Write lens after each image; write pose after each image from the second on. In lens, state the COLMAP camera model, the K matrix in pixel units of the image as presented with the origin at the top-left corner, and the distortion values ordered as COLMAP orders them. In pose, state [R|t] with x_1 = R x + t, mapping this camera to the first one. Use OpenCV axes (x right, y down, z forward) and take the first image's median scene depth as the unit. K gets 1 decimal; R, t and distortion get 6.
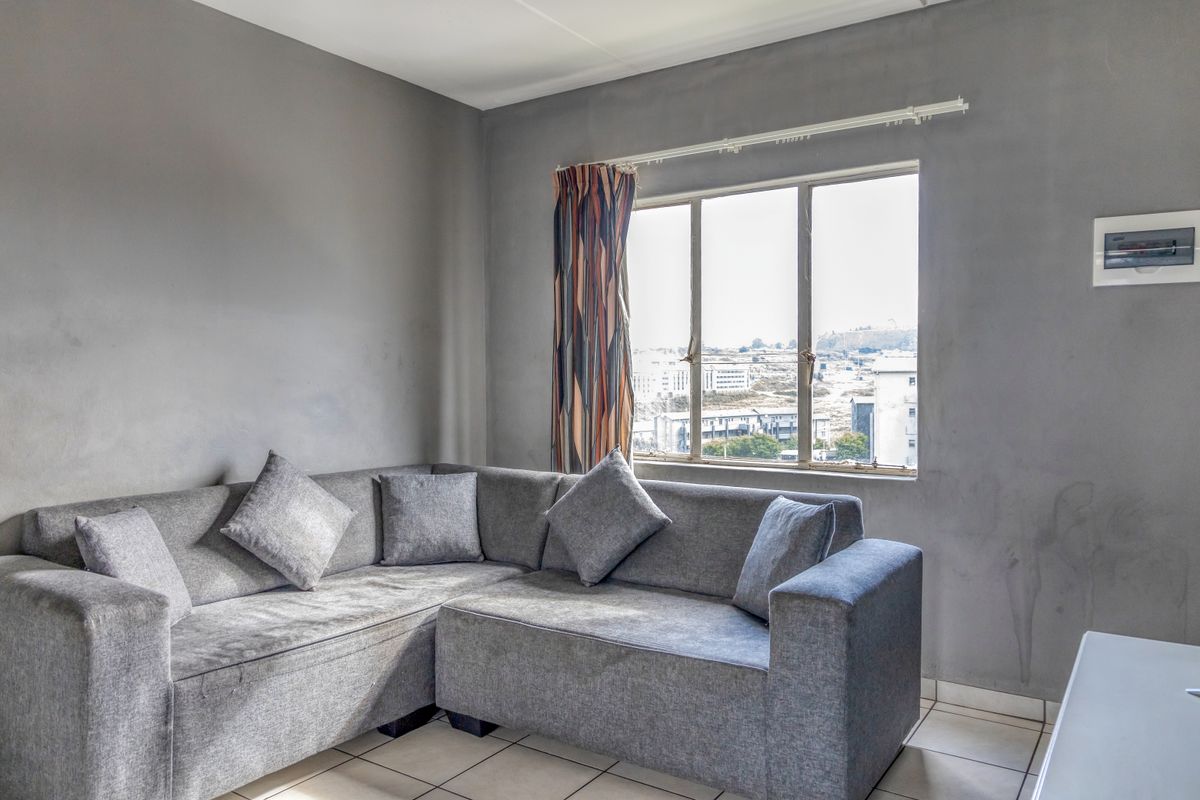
lens RADIAL K [[838.7, 0, 600.0], [0, 838.7, 400.0], [0, 0, 1]] dist [-0.006249, 0.000975]
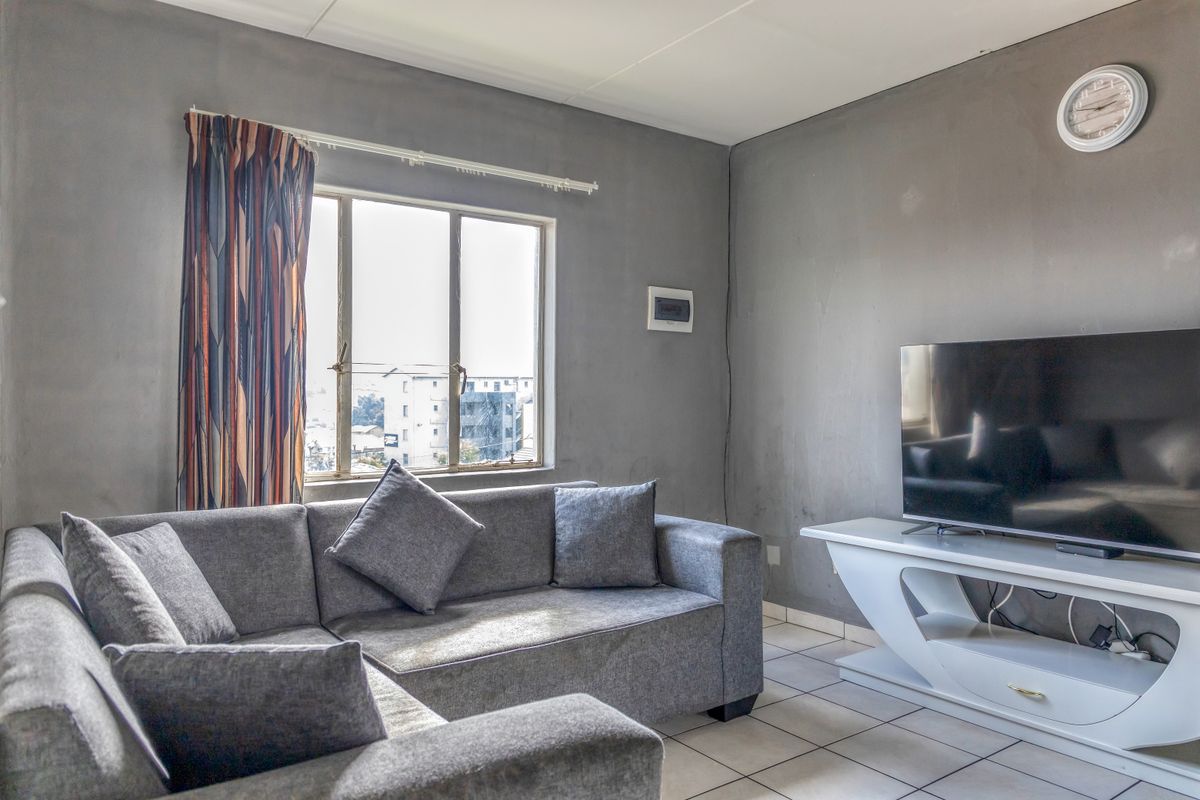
lens RADIAL K [[815.1, 0, 600.0], [0, 815.1, 400.0], [0, 0, 1]] dist [0.006367, 0.001422]
pose [[0.345301, -0.005439, 0.938476, -0.696520], [0.026942, 0.999629, -0.004119, -0.001572], [-0.938105, 0.026706, 0.345319, 0.461793]]
